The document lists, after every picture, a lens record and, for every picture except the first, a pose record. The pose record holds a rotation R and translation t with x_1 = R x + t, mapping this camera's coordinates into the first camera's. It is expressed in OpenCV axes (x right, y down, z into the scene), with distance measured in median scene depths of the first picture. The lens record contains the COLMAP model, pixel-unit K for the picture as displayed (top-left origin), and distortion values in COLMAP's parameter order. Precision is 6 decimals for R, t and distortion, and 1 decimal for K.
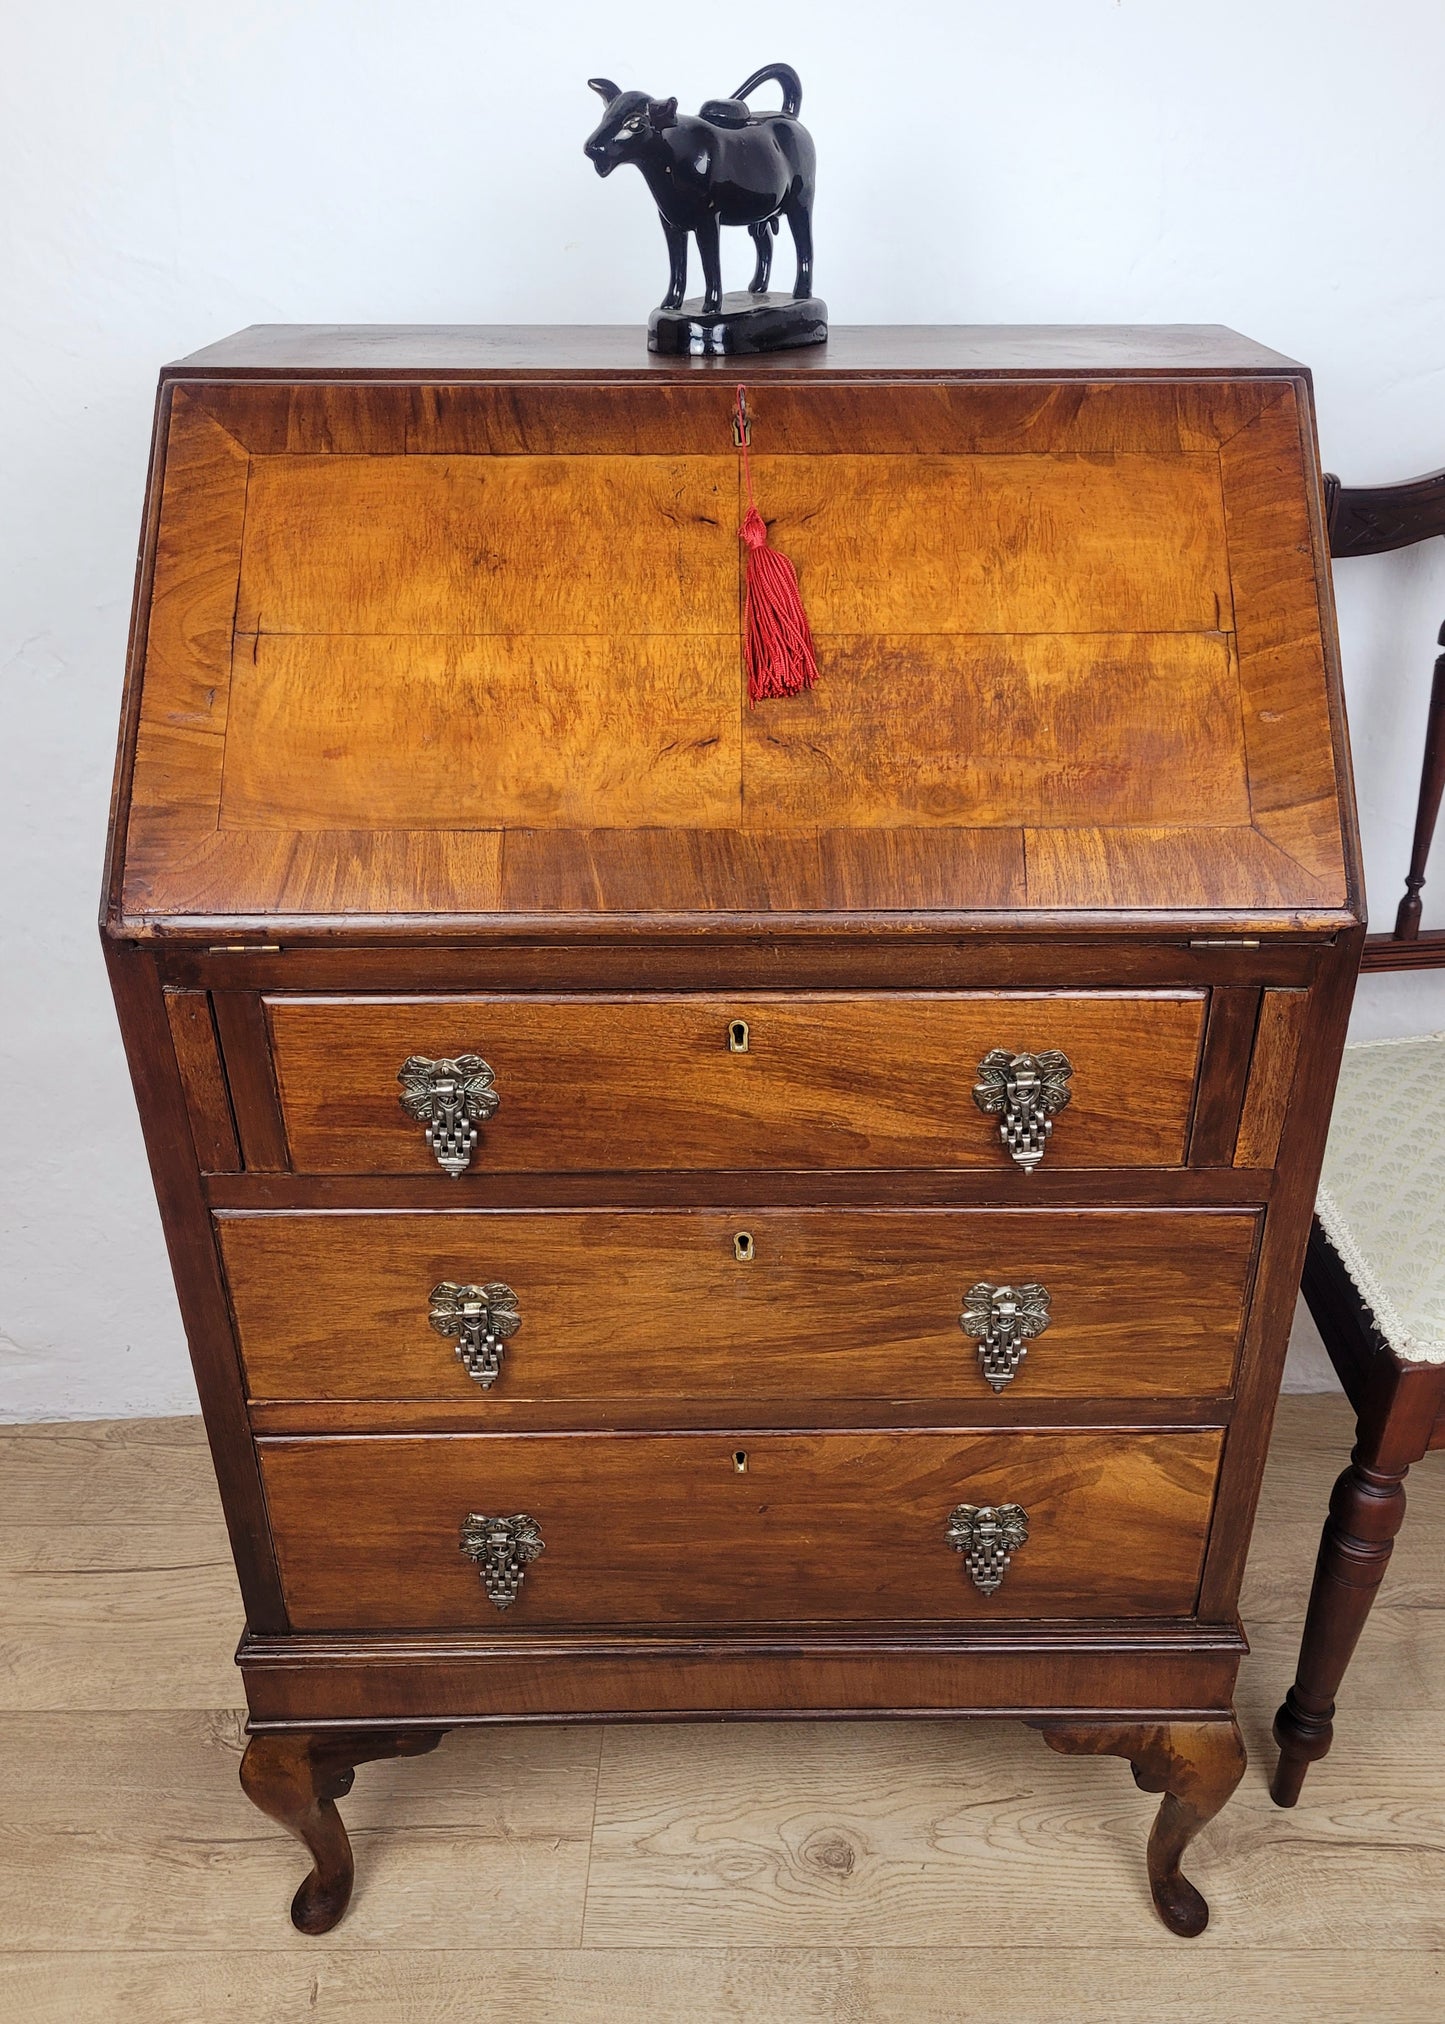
lens RADIAL K [[1762.4, 0, 776.9], [0, 1762.4, 1007.2], [0, 0, 1]] dist [0.031879, -0.008644]
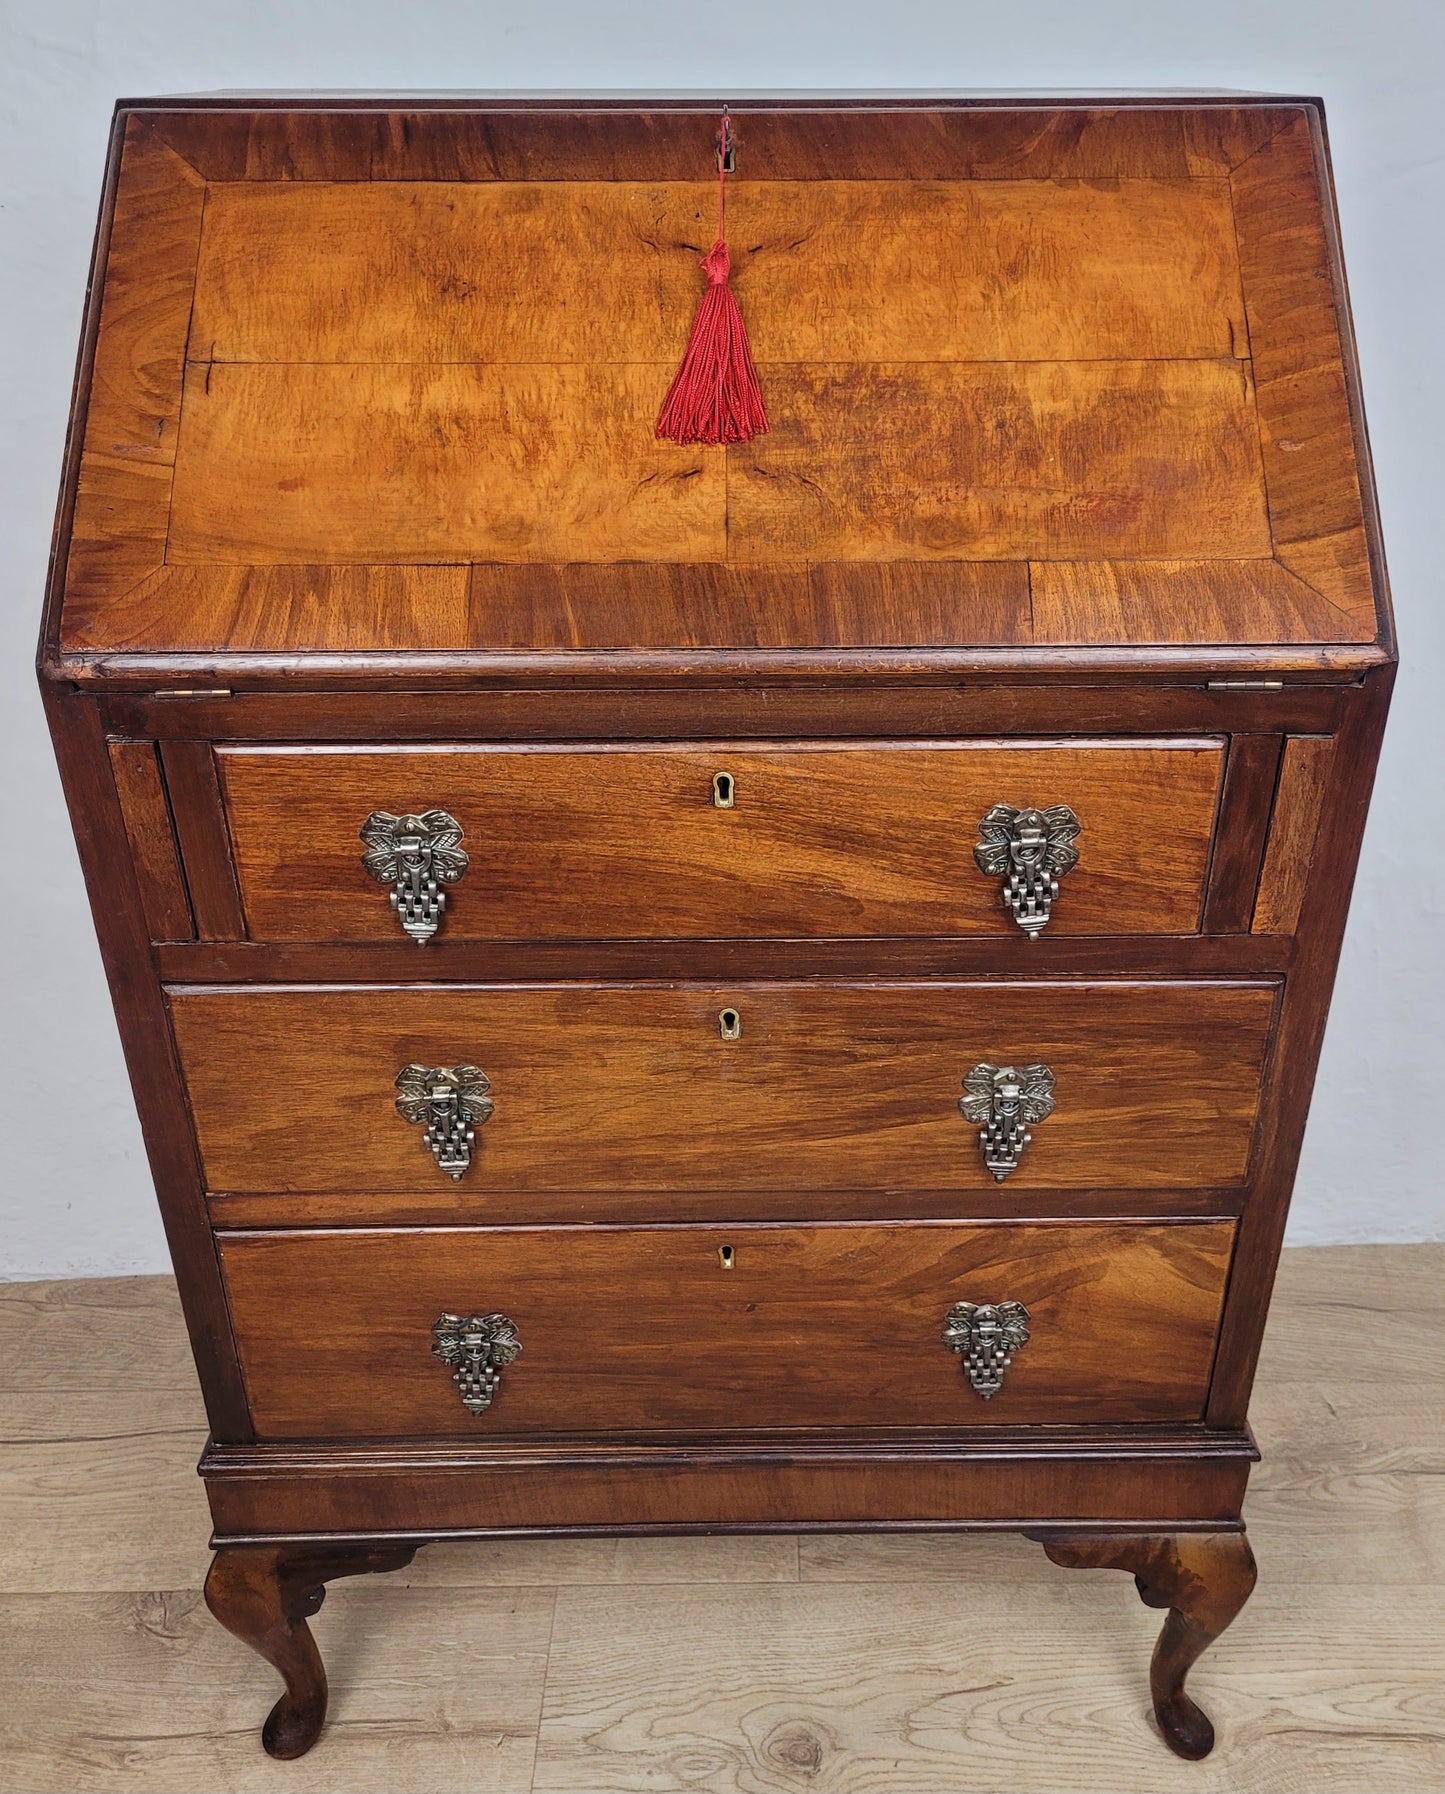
lens RADIAL K [[1634.6, 0, 761.9], [0, 1634.6, 851.4], [0, 0, 1]] dist [0.031187, -0.040075]
pose [[0.999996, -0.002627, 0.000750, -0.002260], [0.002642, 0.999759, -0.021800, 0.067254], [-0.000692, 0.021802, 0.999762, 0.132331]]
